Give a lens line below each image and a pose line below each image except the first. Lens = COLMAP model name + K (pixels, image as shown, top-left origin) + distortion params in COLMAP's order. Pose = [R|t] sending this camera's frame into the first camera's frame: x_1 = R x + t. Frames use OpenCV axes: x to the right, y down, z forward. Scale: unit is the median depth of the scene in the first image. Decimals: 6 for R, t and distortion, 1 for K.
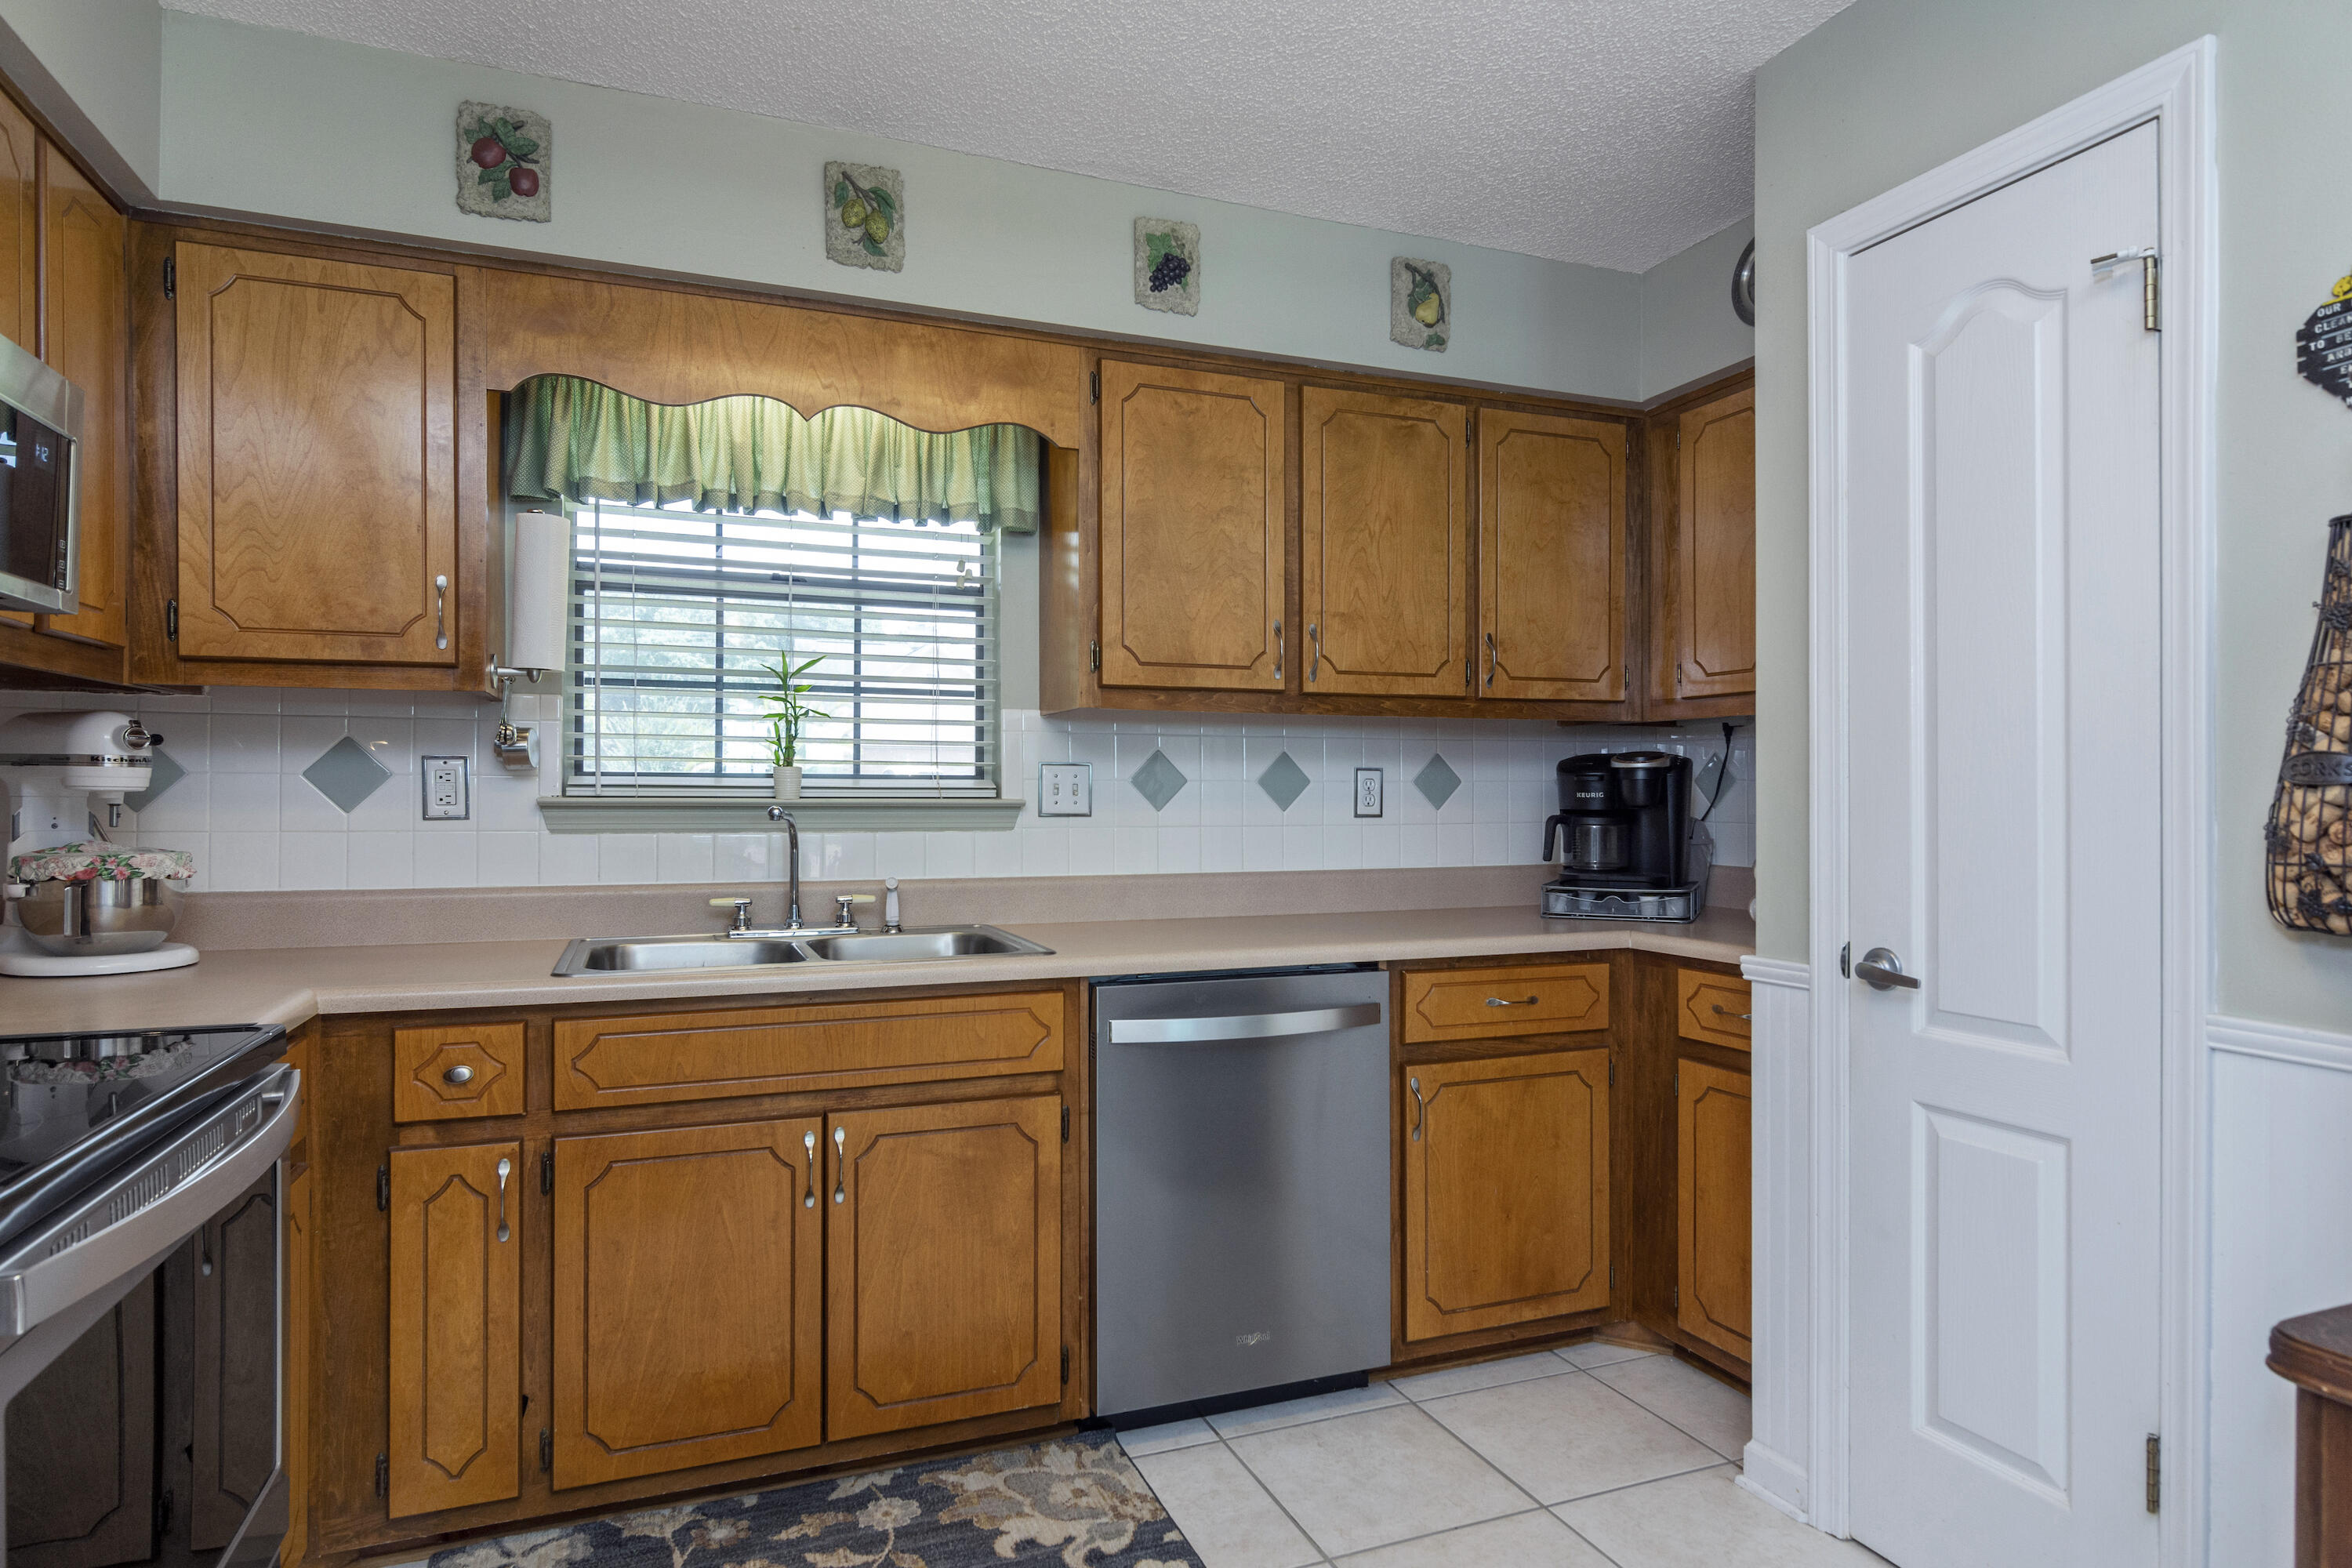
lens RADIAL K [[1285.9, 0, 1163.1], [0, 1285.9, 783.9], [0, 0, 1]] dist [-0.000935, -0.000137]
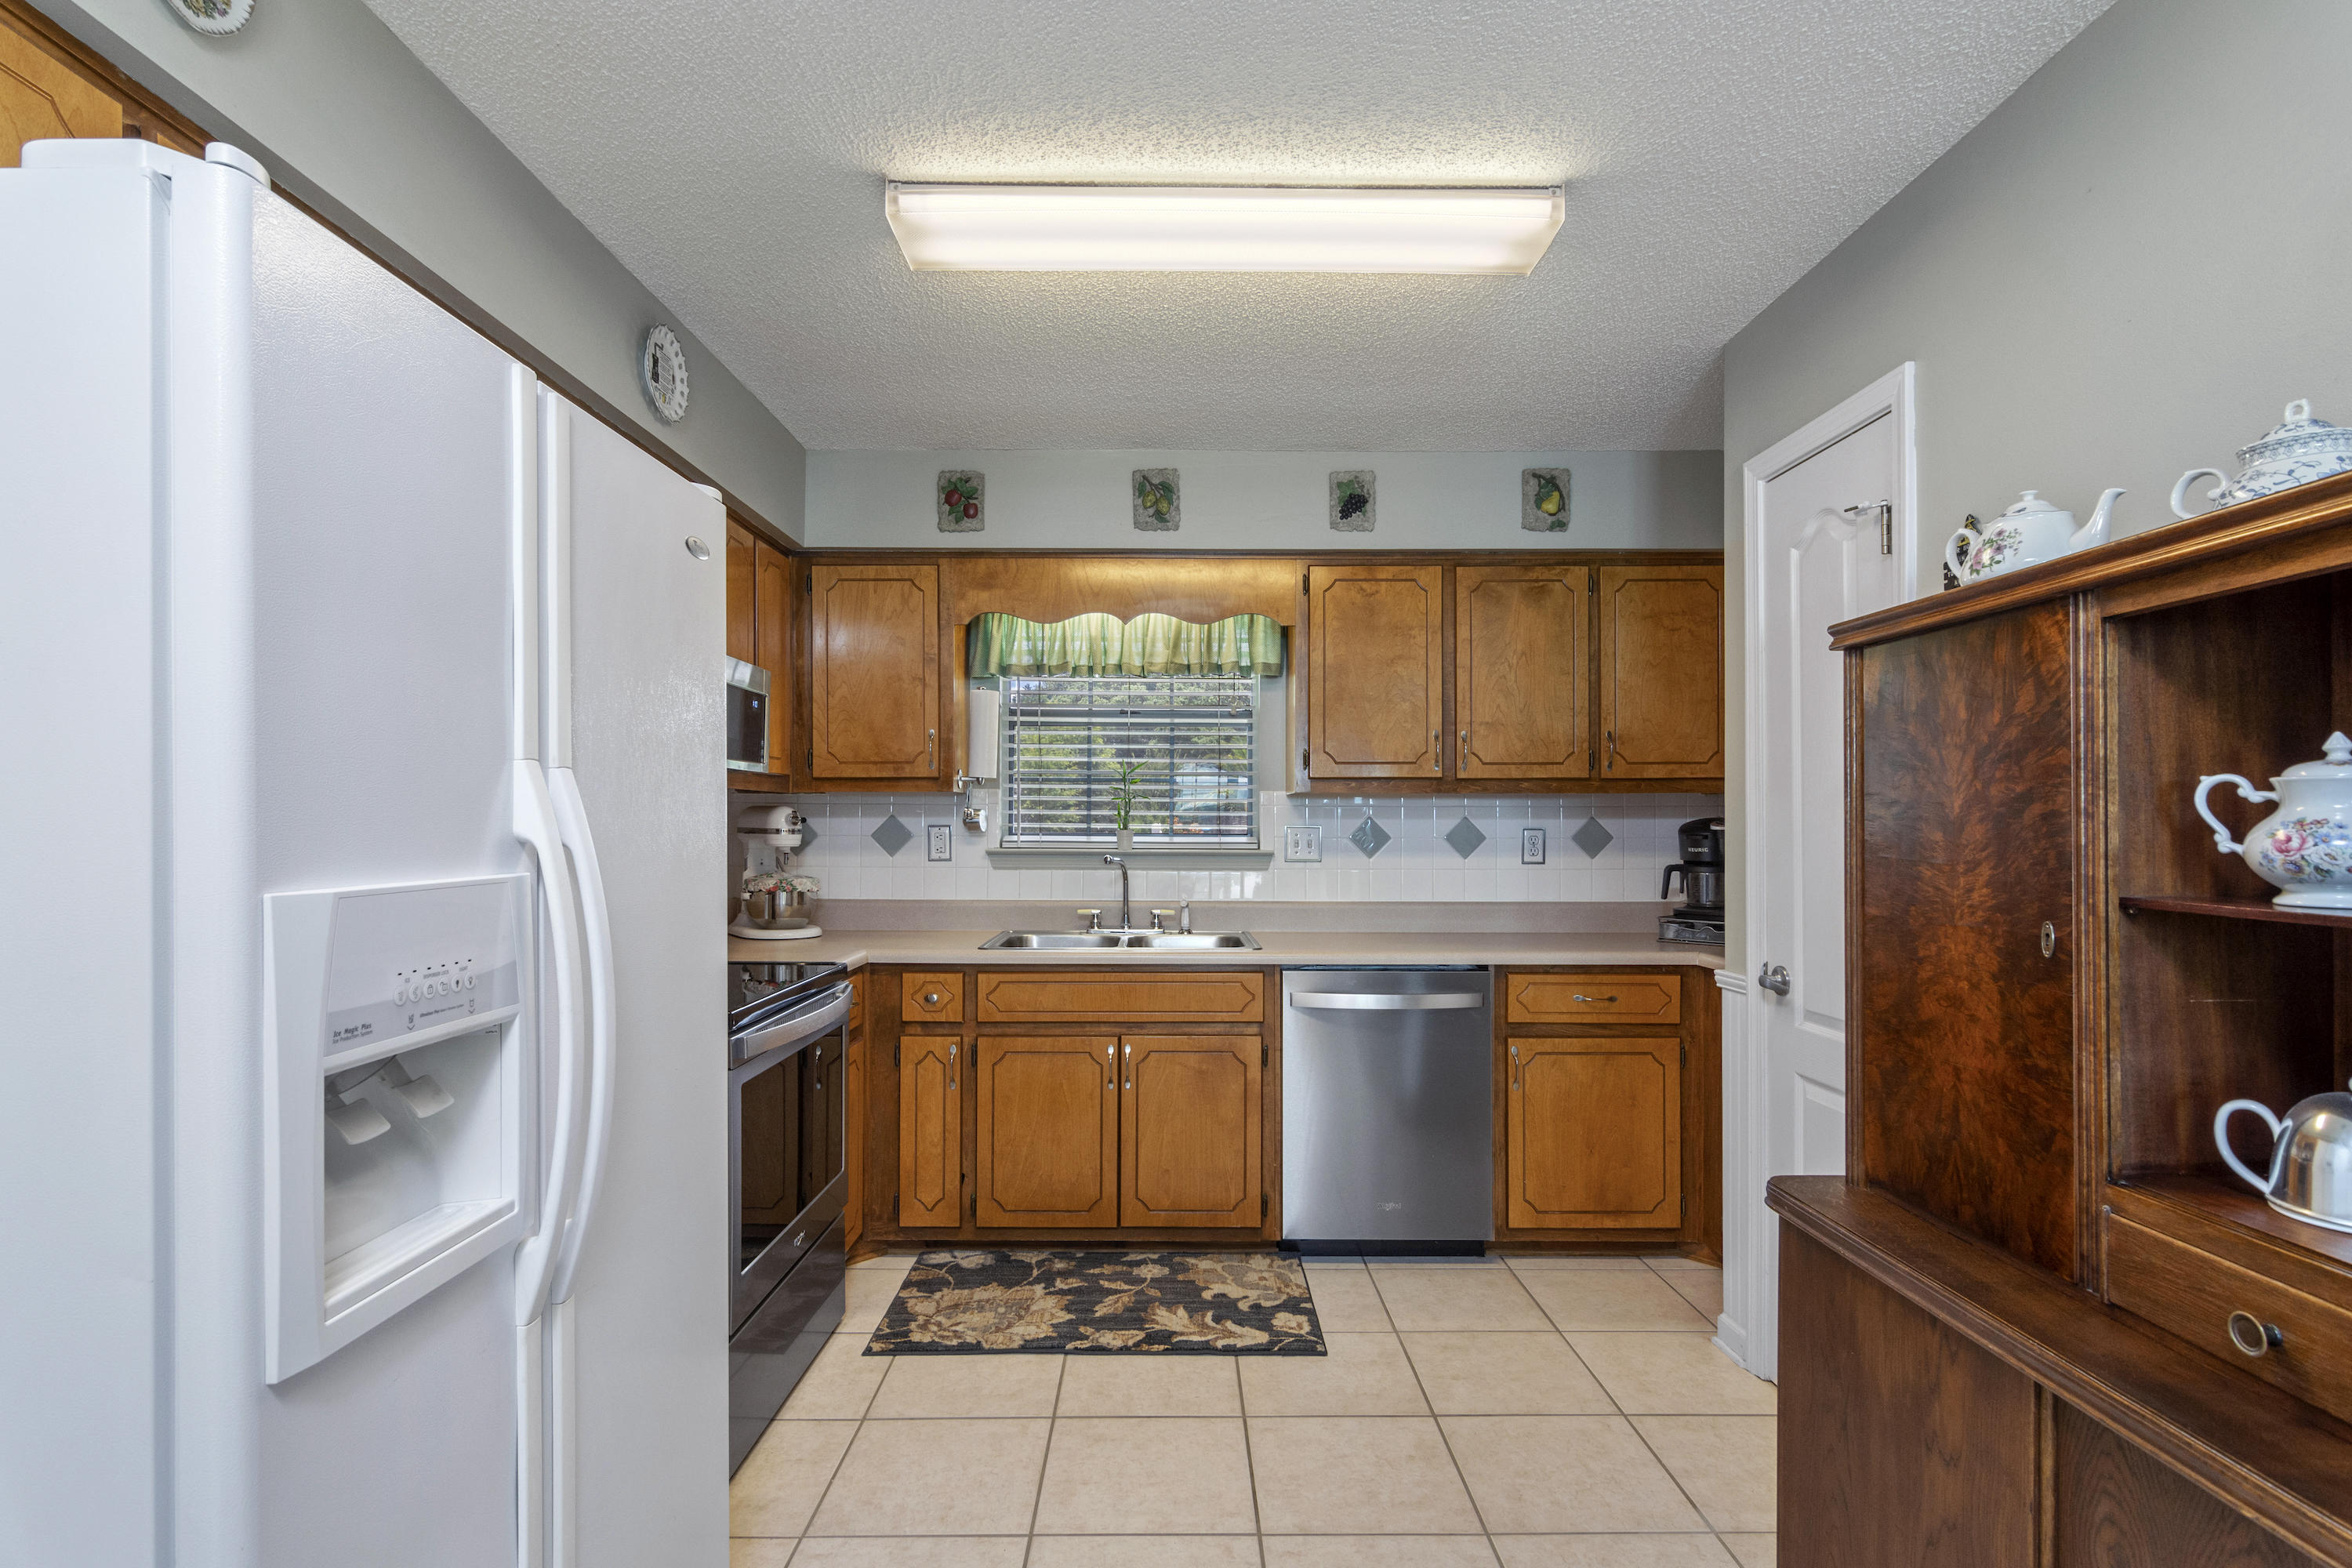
lens RADIAL K [[1125.8, 0, 1184.9], [0, 1125.8, 805.6], [0, 0, 1]] dist [0.009840, -0.001429]
pose [[0.934817, -0.004893, -0.355096, 0.333204], [0.002084, 0.999963, -0.008292, -0.037523], [0.355124, 0.007011, 0.934793, -0.359803]]
